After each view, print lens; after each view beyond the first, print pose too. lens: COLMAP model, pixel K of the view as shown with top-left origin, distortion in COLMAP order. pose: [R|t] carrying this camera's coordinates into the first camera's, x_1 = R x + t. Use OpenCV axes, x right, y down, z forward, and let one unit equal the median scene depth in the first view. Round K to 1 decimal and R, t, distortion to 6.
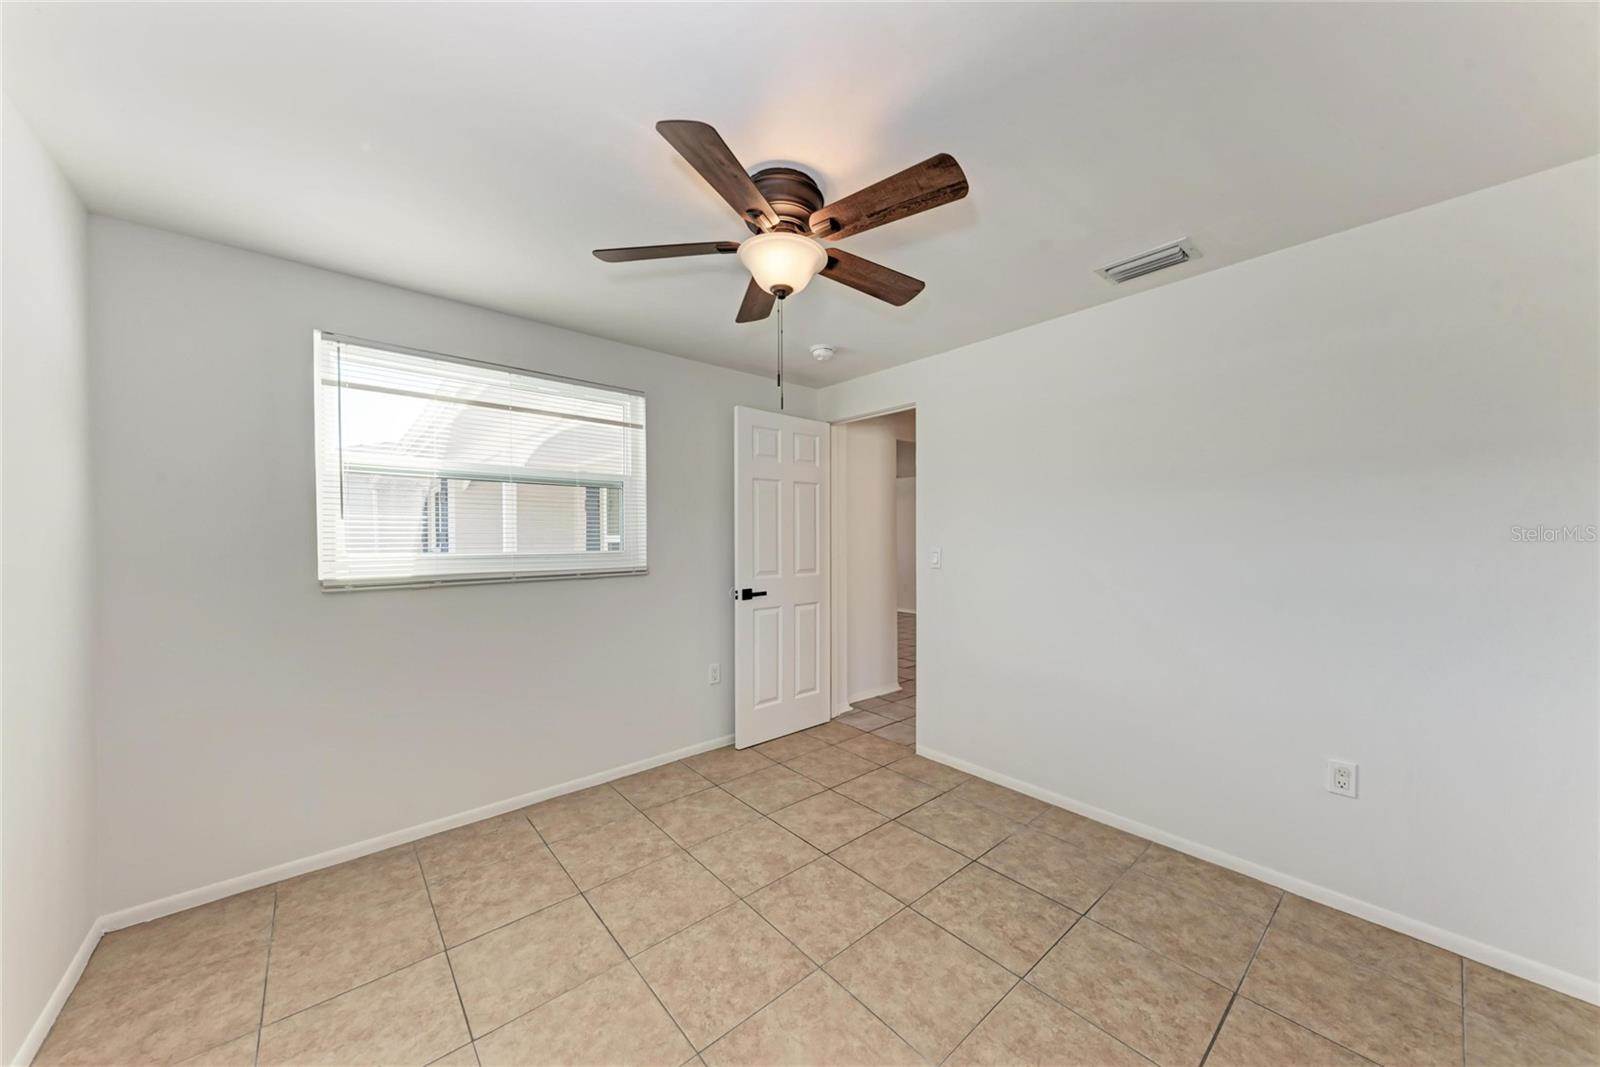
lens RADIAL K [[550.0, 0, 808.6], [0, 550.0, 531.5], [0, 0, 1]] dist [0.014204, -0.003234]
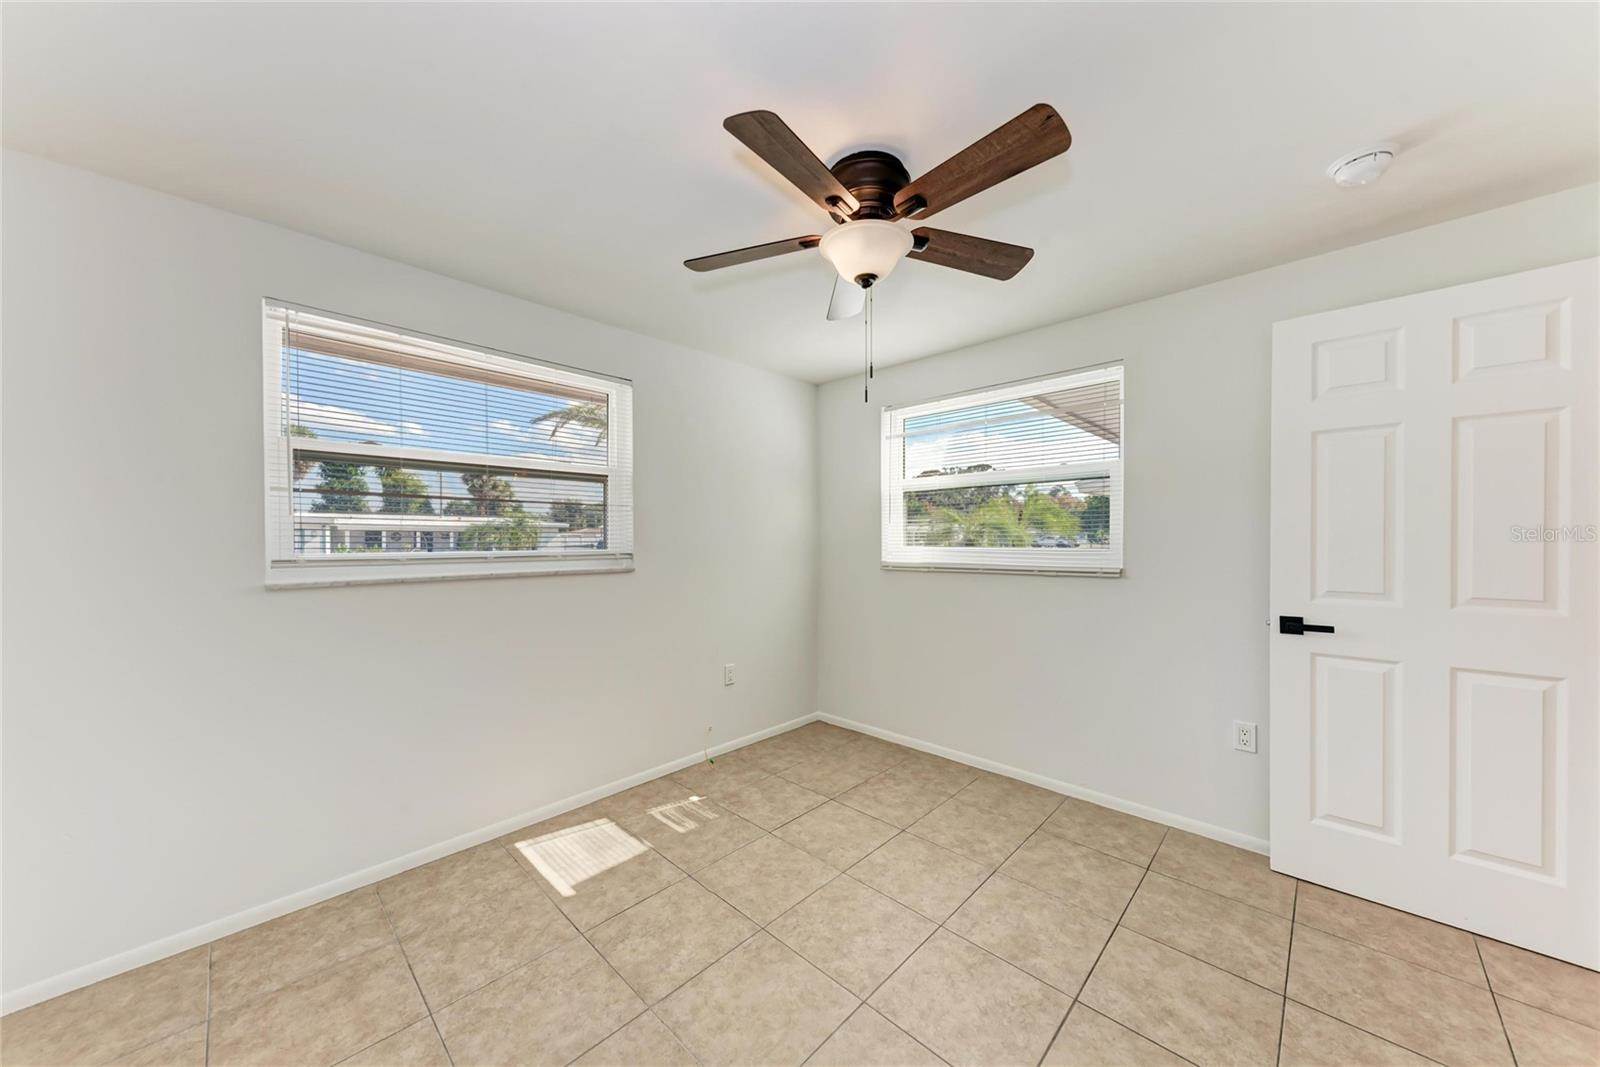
lens RADIAL K [[550.0, 0, 794.8], [0, 550.0, 527.4], [0, 0, 1]] dist [0.014204, -0.003234]
pose [[0.077429, -0.016470, -0.996862, 0.461147], [0.017036, 0.999739, -0.015194, 0.005587], [0.996852, -0.015806, 0.077689, 0.404954]]
